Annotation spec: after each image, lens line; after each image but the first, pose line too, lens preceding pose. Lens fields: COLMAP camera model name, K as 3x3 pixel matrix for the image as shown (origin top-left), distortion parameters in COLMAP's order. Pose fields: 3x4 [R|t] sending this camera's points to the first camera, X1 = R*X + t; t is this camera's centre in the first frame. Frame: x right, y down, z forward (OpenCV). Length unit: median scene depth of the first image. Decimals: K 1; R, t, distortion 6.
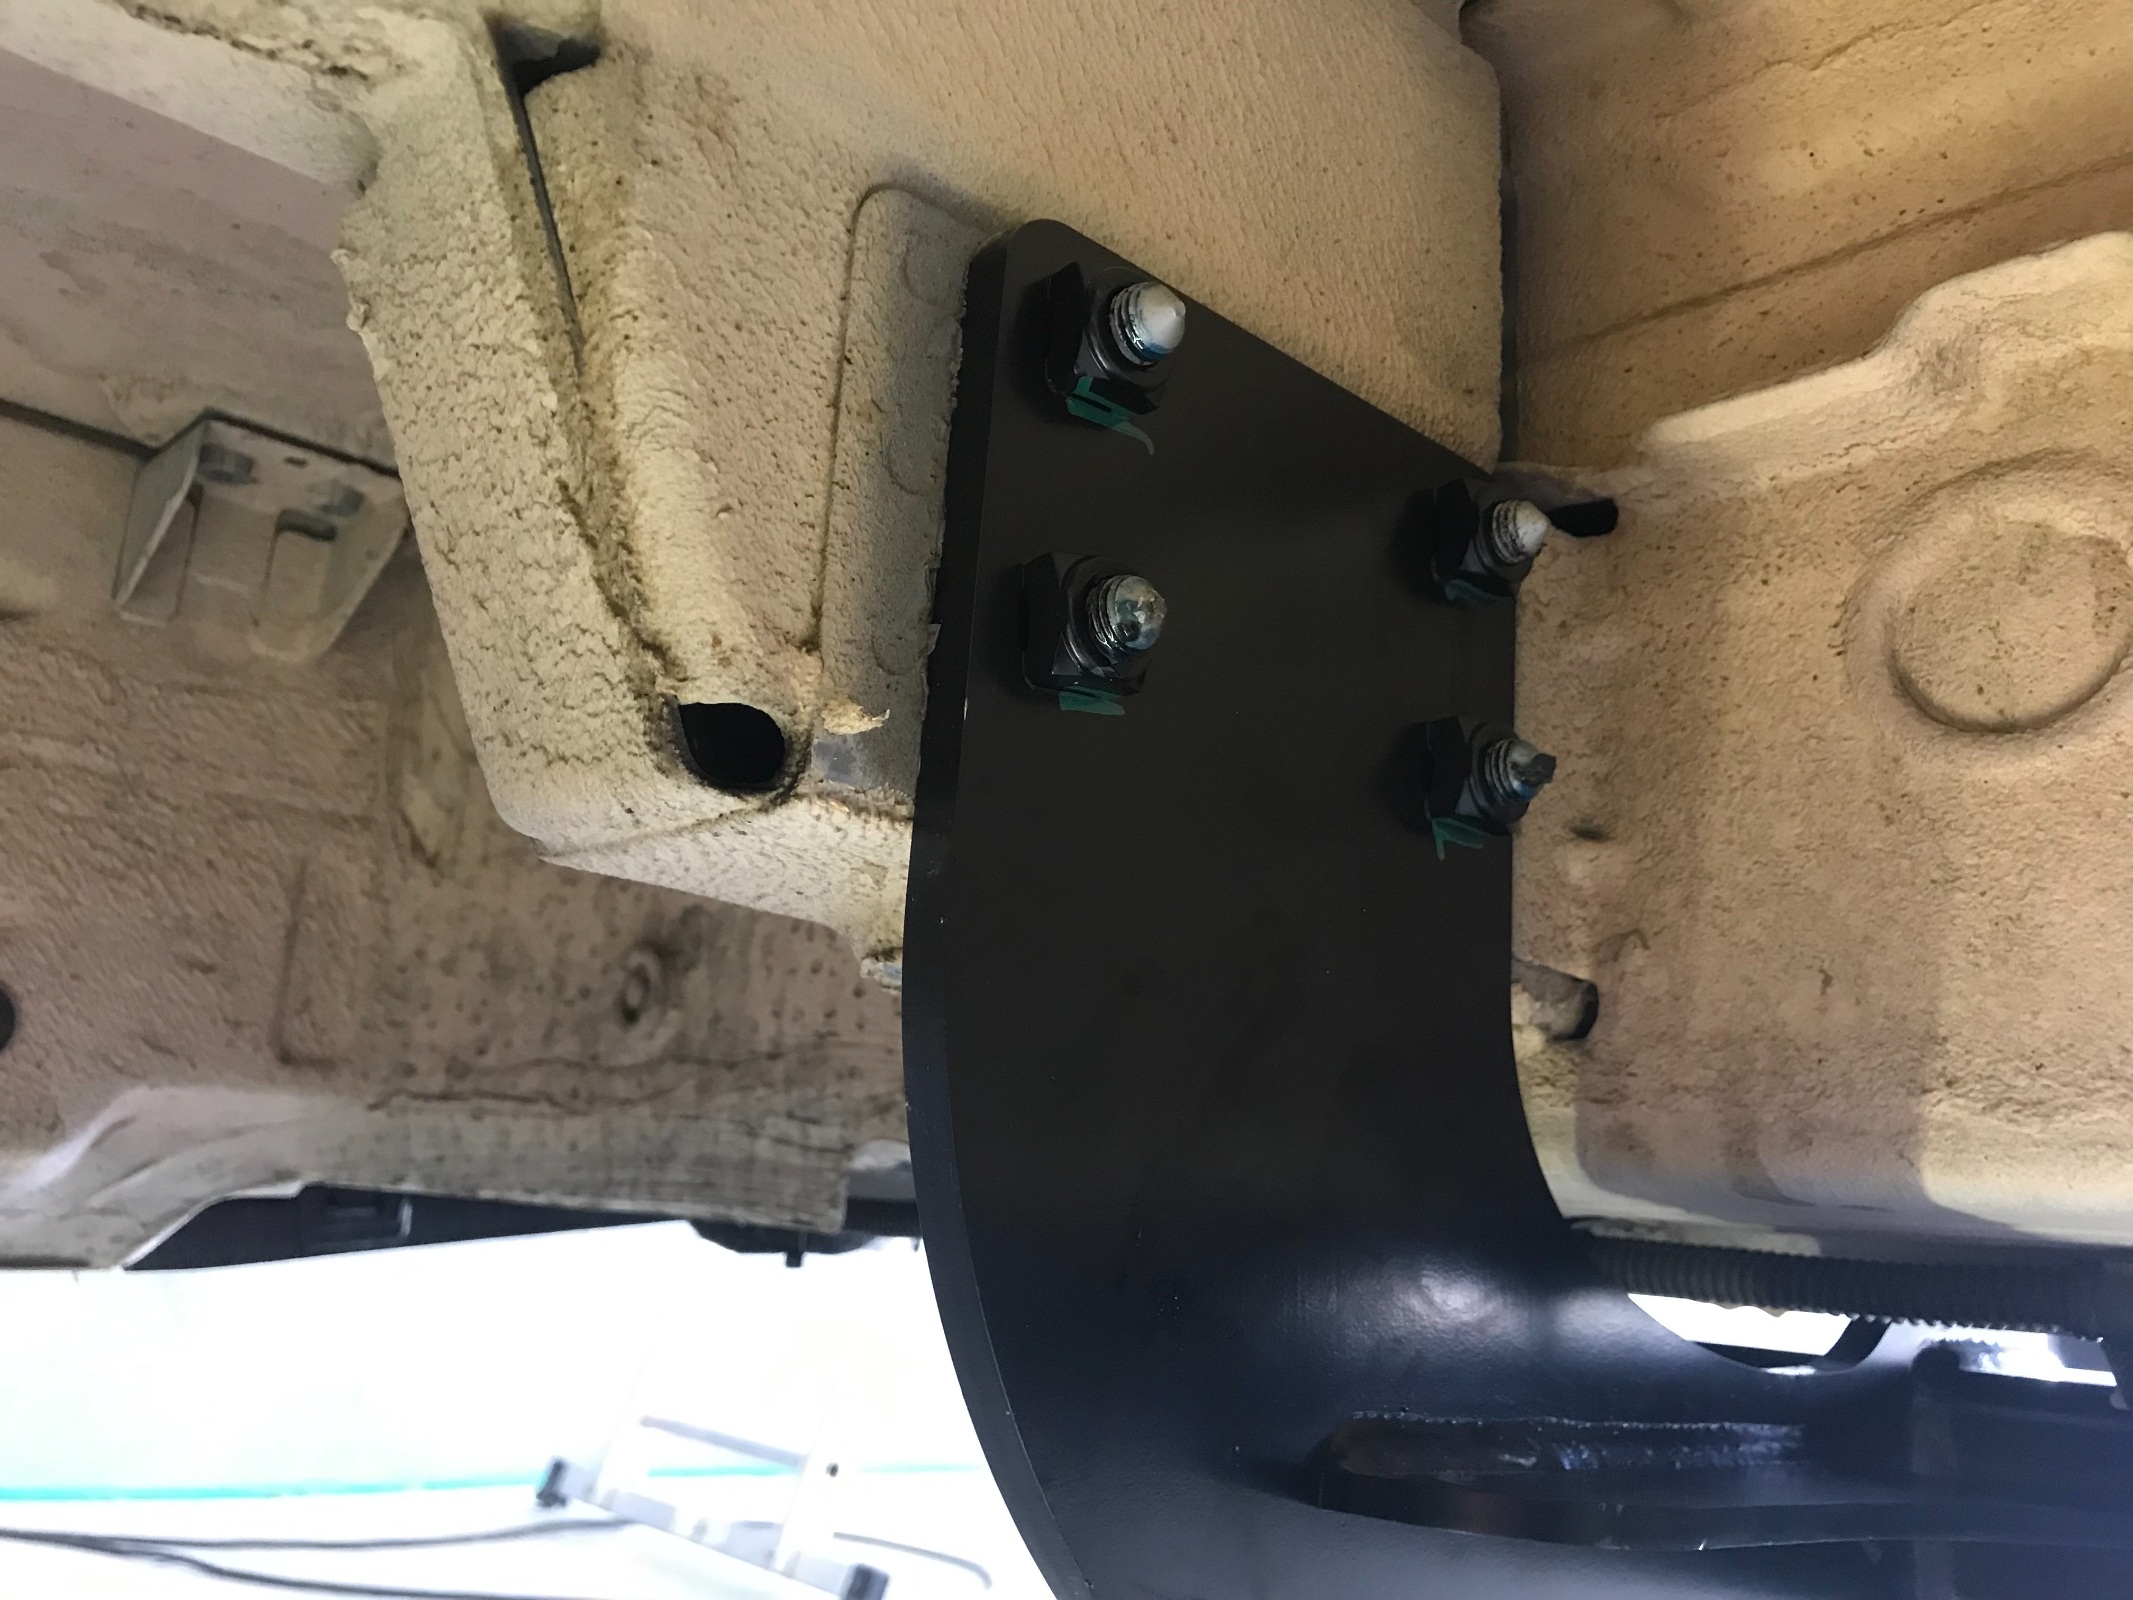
lens RADIAL K [[1789.6, 0, 1065.6], [0, 1789.6, 791.9], [0, 0, 1]] dist [0.008165, 0.013609]
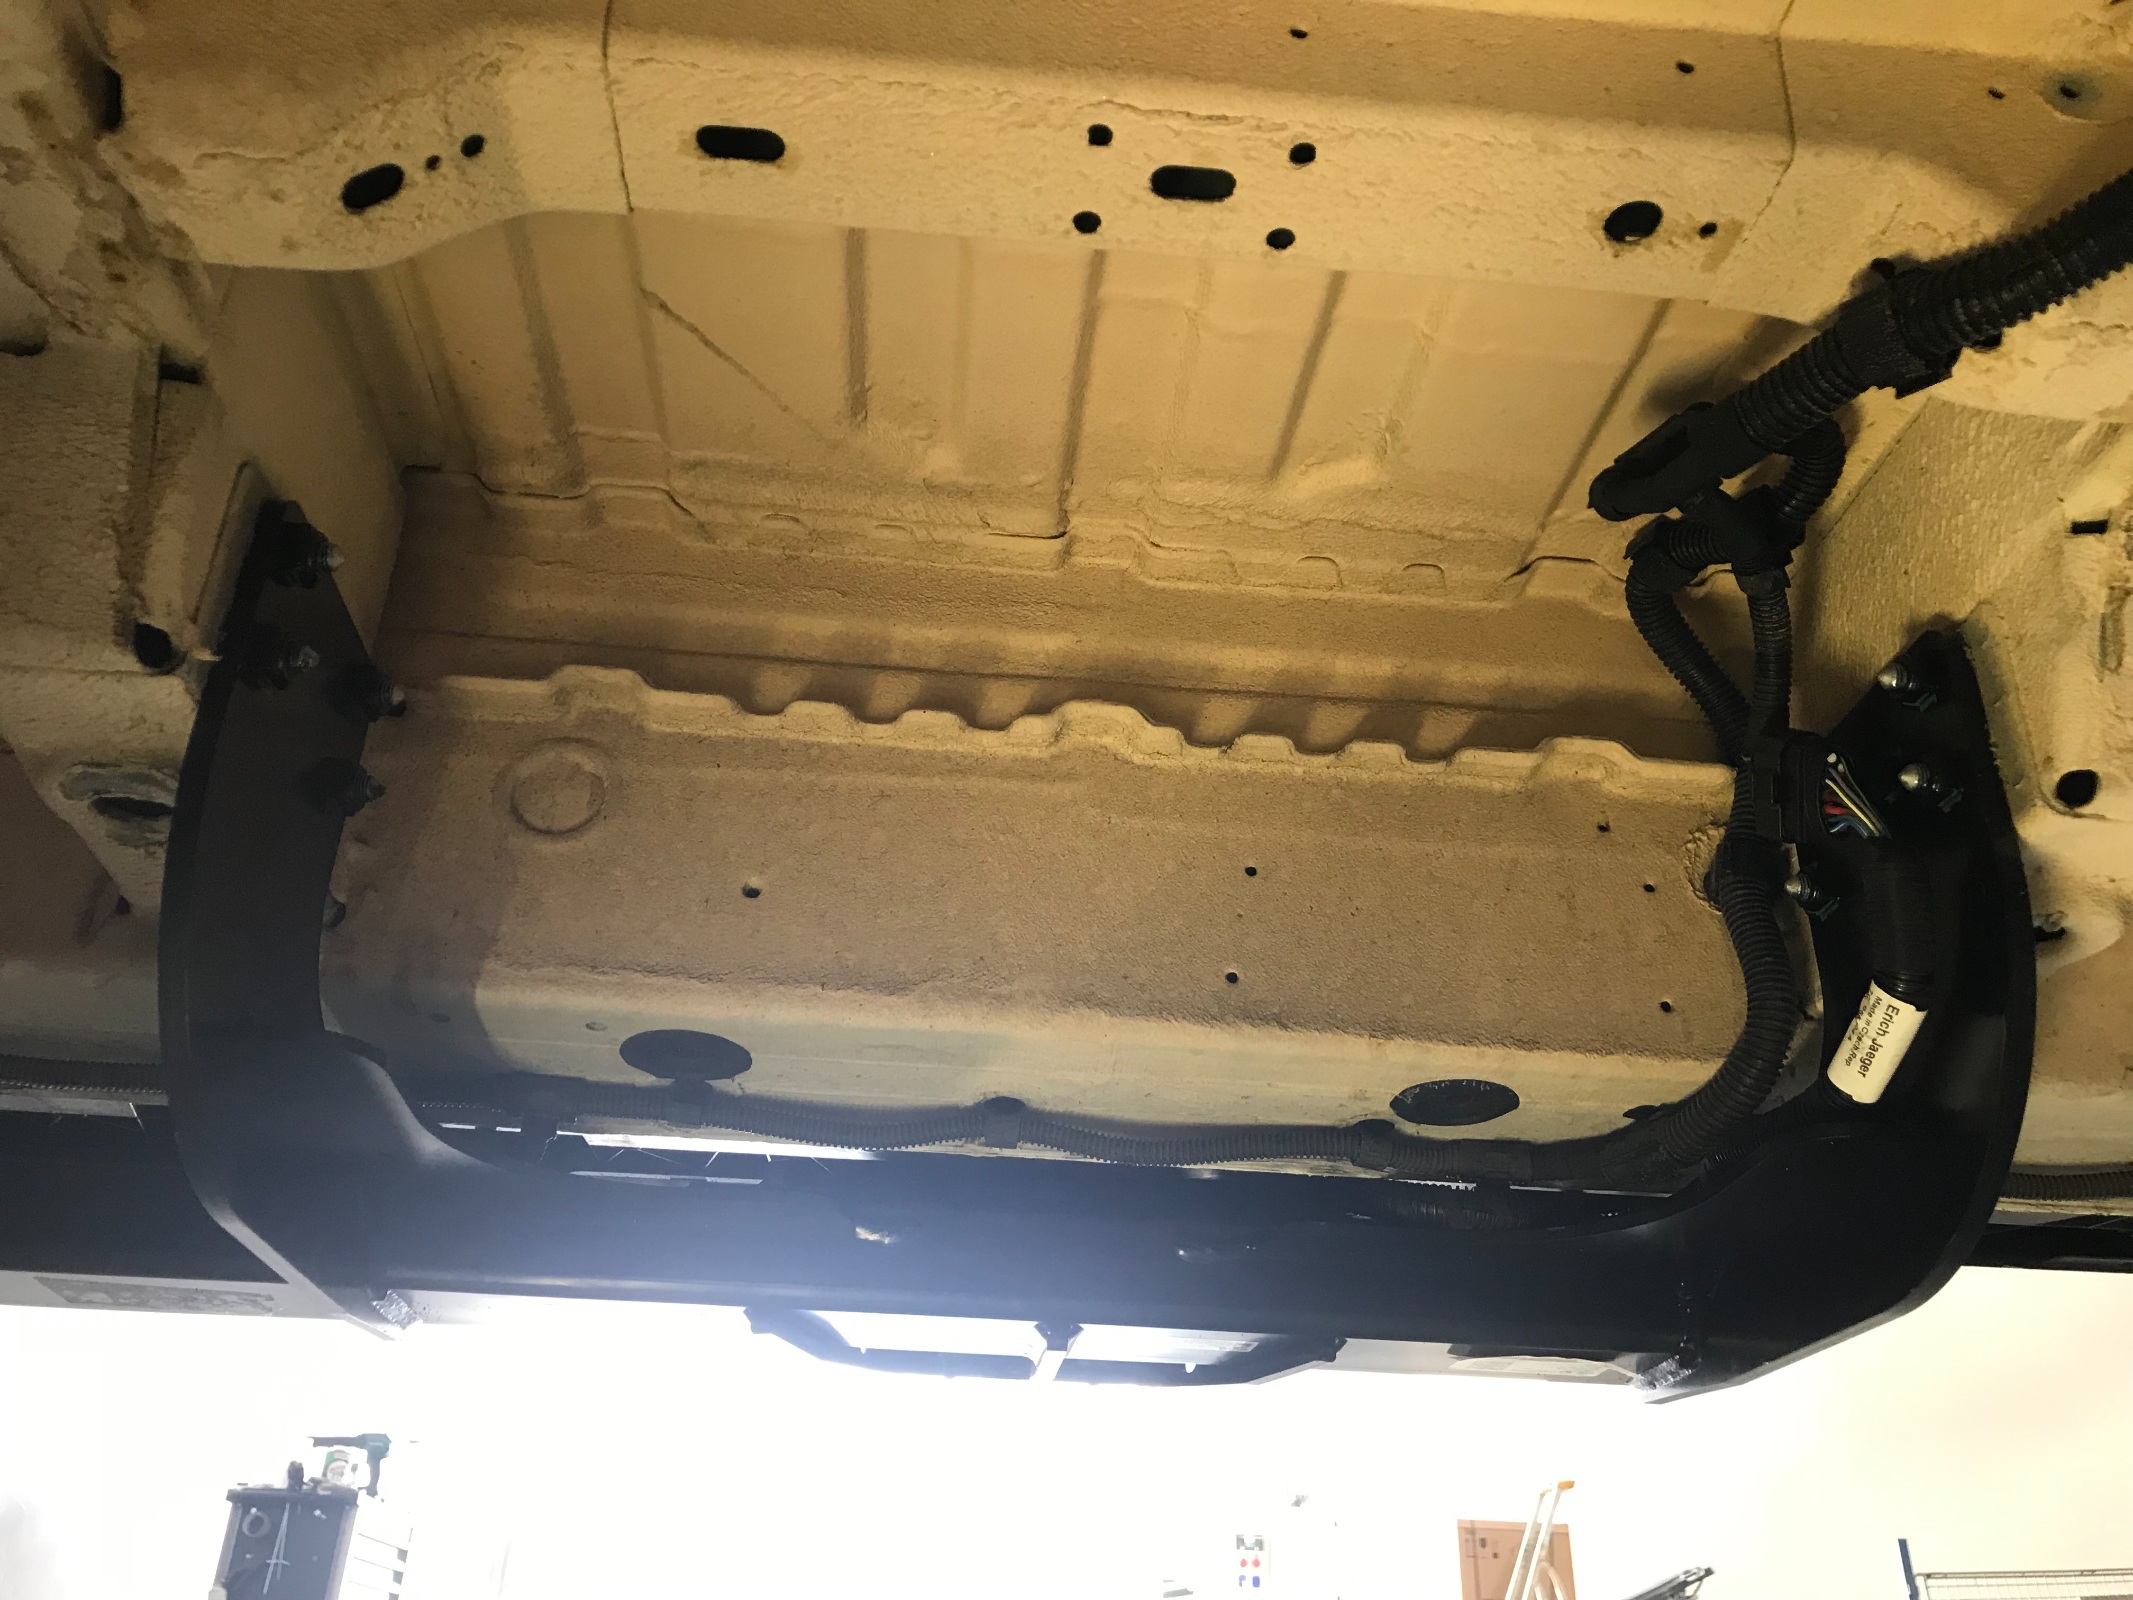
lens RADIAL K [[1789.6, 0, 1065.6], [0, 1789.6, 791.9], [0, 0, 1]] dist [0.008165, 0.013609]
pose [[0.615065, 0.331507, 0.715400, -0.874200], [-0.172533, 0.941918, -0.288137, 0.517953], [-0.769368, 0.053793, 0.636537, -1.206810]]
